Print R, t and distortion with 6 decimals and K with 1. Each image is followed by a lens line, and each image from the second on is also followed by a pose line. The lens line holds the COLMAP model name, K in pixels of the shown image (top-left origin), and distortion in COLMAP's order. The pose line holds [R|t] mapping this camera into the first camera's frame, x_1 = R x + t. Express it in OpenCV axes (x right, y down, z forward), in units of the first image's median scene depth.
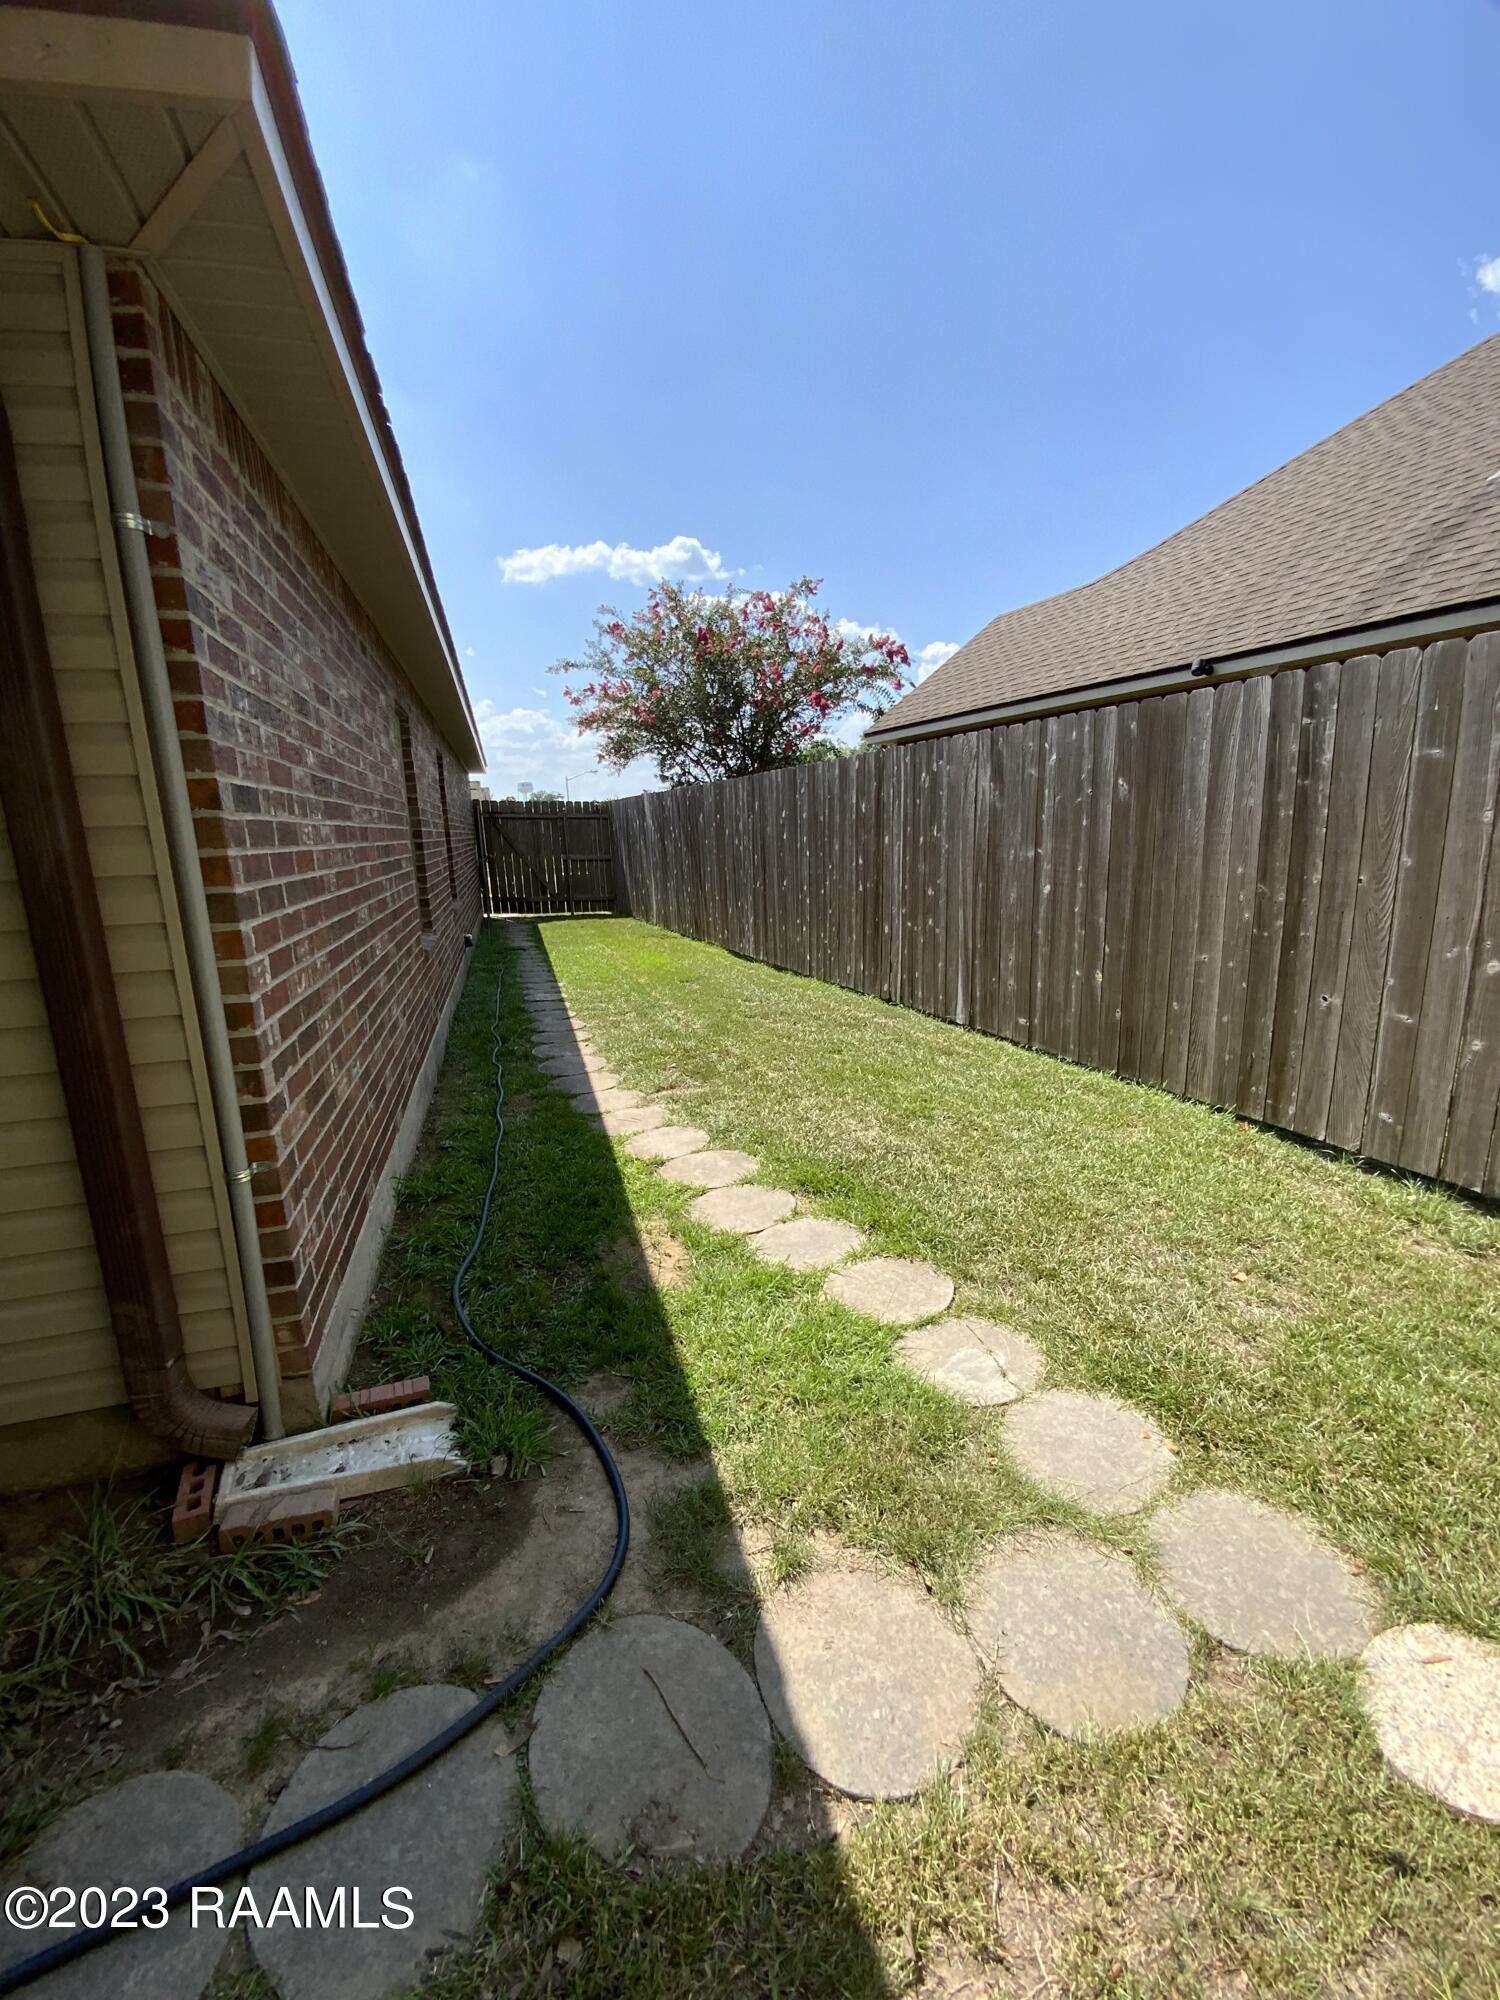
lens RADIAL K [[808.6, 0, 750.0], [0, 808.6, 1000.0], [0, 0, 1]] dist [0.009454, -0.011321]
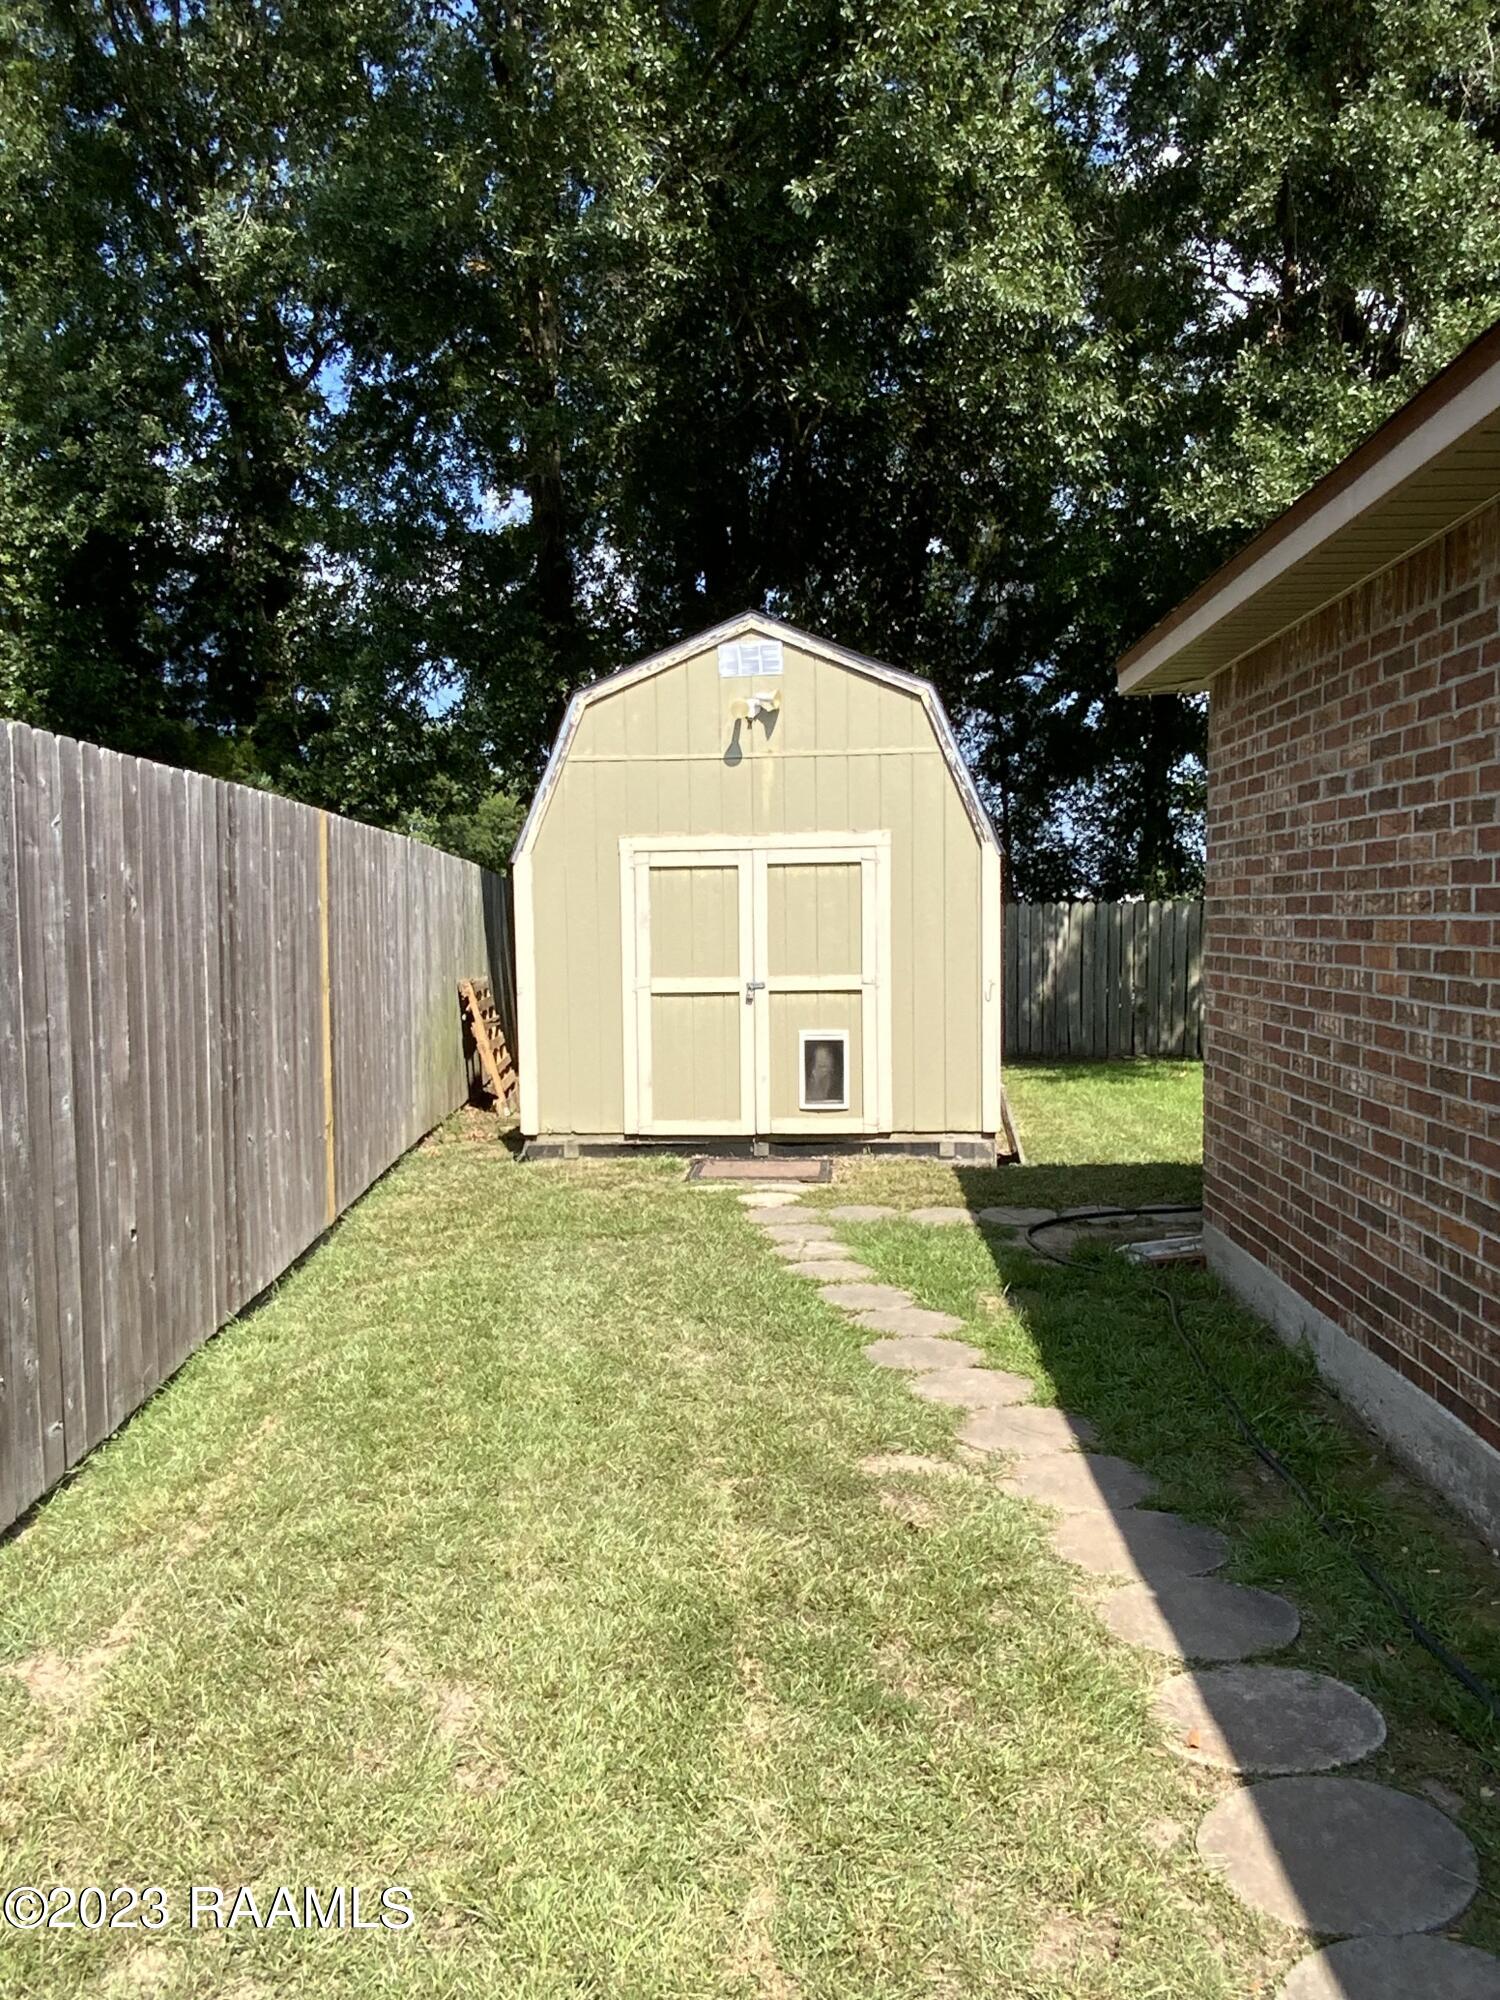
lens RADIAL K [[1394.6, 0, 750.0], [0, 1394.6, 1000.0], [0, 0, 1]] dist [0.000419, 0.000054]
pose [[-0.943341, 0.022211, 0.331082, -0.291163], [0.106170, 0.965510, 0.237735, -0.391938], [-0.314382, 0.259416, -0.913163, 1.841831]]
